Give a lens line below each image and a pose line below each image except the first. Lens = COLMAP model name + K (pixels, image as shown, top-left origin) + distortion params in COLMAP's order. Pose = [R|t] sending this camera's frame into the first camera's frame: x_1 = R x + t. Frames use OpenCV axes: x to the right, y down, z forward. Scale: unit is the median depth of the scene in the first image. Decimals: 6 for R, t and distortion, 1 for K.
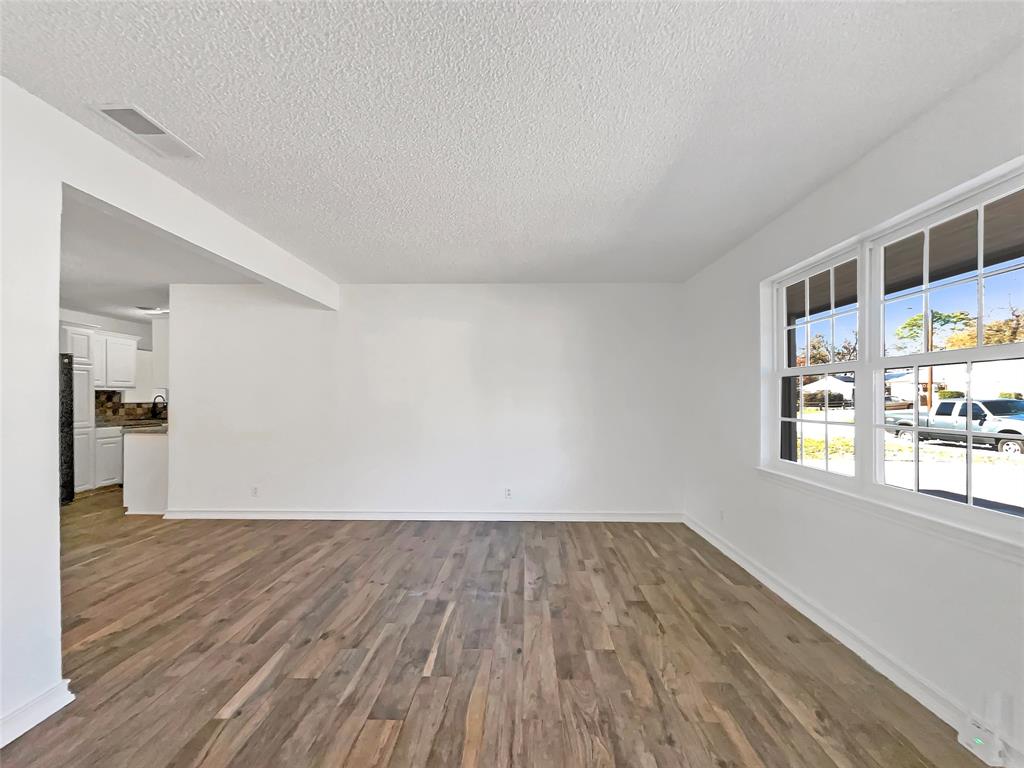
lens RADIAL K [[421.0, 0, 516.8], [0, 421.0, 381.2], [0, 0, 1]] dist [0.000414, 0.012583]
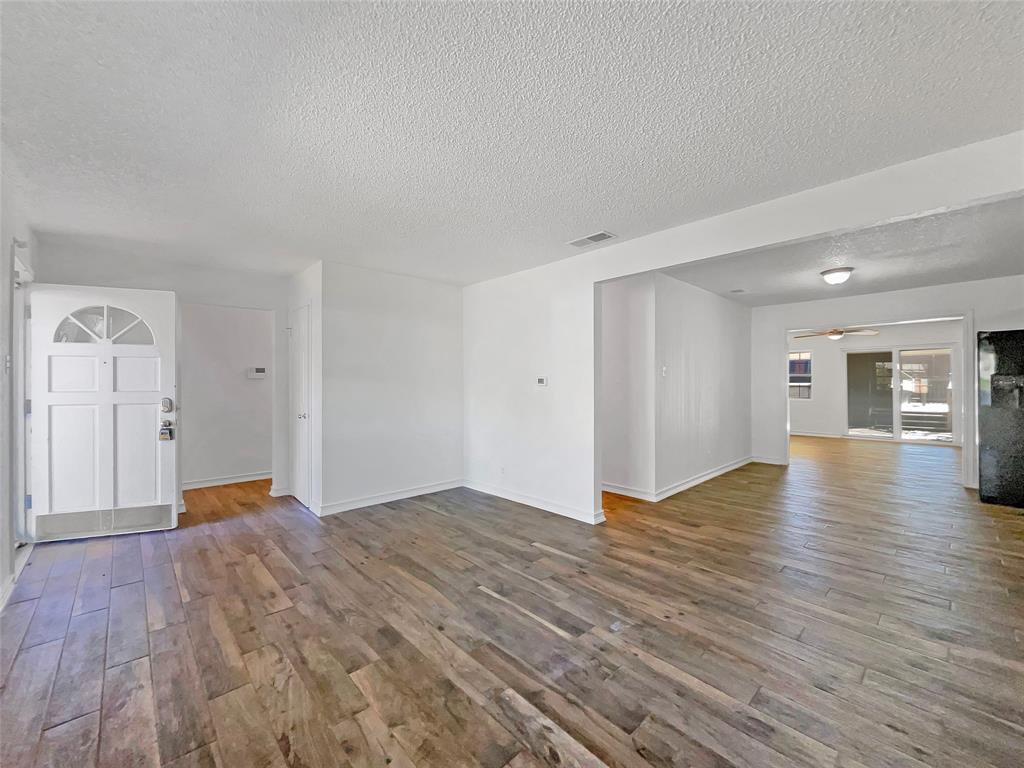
lens RADIAL K [[421.0, 0, 516.8], [0, 421.0, 381.2], [0, 0, 1]] dist [0.000414, 0.012583]
pose [[-0.708217, -0.003027, -0.705989, 0.574465], [0.033448, 0.998724, -0.037835, 0.077359], [0.705202, -0.050409, -0.707212, 1.798897]]
